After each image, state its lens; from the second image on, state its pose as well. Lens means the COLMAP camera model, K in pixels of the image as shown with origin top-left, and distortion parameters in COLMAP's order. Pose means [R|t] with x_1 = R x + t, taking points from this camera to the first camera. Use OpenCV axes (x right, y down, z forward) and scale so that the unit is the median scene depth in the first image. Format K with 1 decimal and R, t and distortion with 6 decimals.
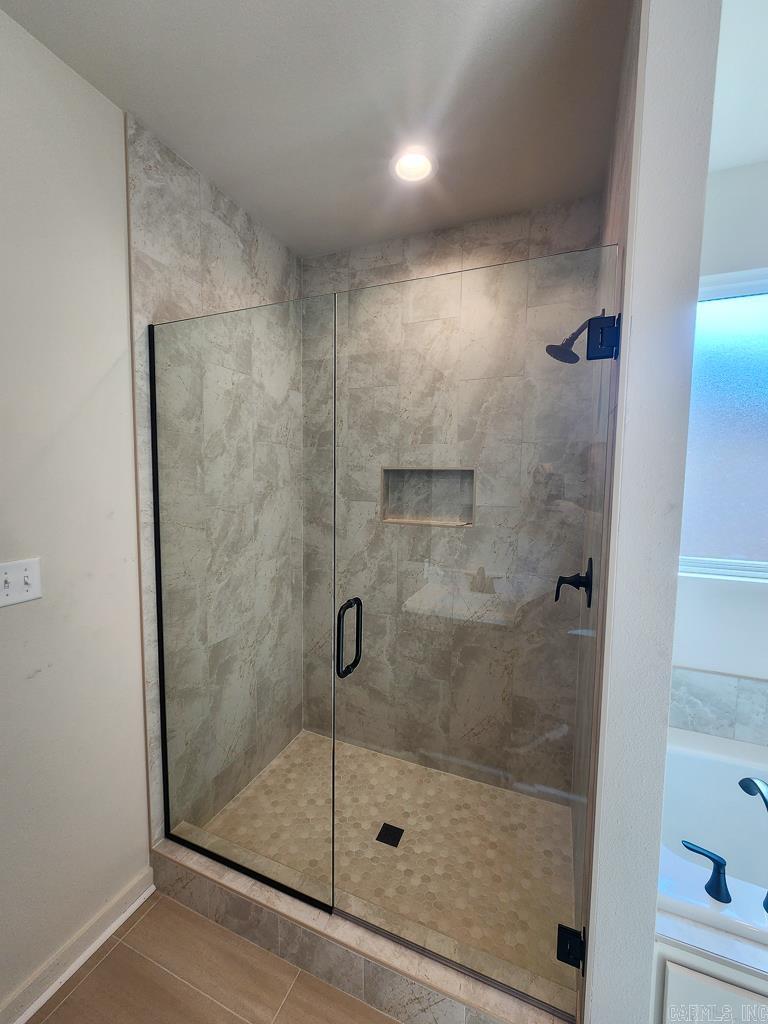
lens RADIAL K [[422.4, 0, 377.9], [0, 422.4, 512.5], [0, 0, 1]] dist [0.002451, -0.000463]
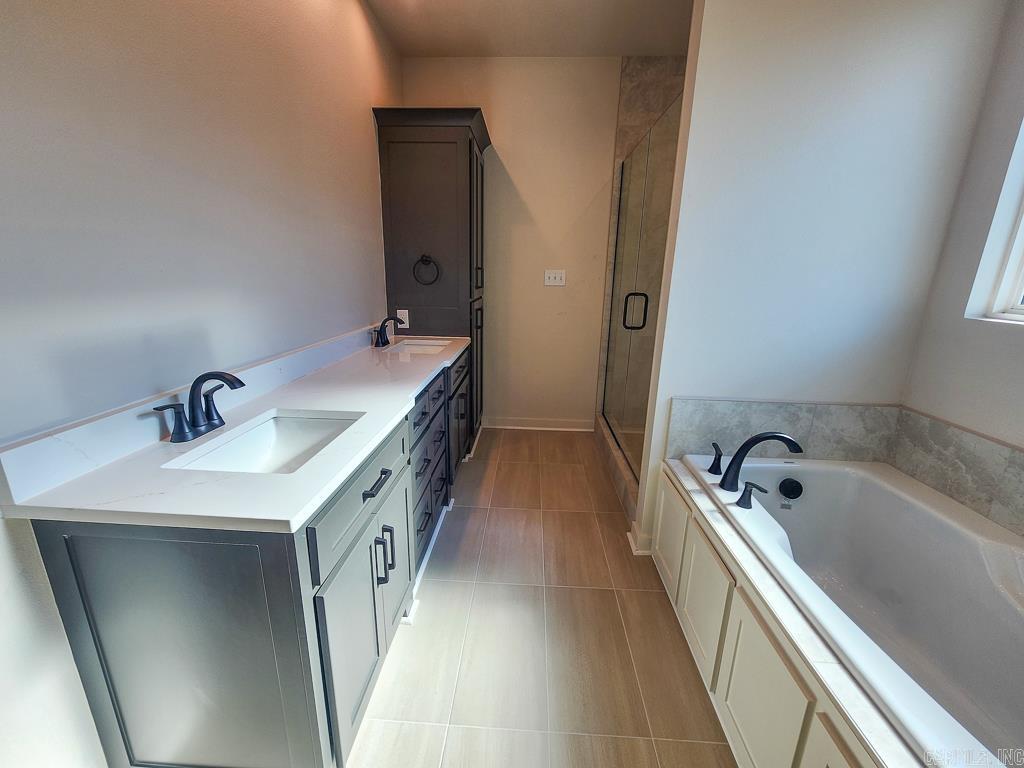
lens RADIAL K [[422.4, 0, 511.5], [0, 422.4, 379.2], [0, 0, 1]] dist [0.002451, -0.000463]
pose [[0.342587, 0.229600, -0.910999, 1.223300], [-0.089373, 0.973244, 0.211678, 0.172059], [0.935225, 0.008901, 0.353941, -0.194442]]
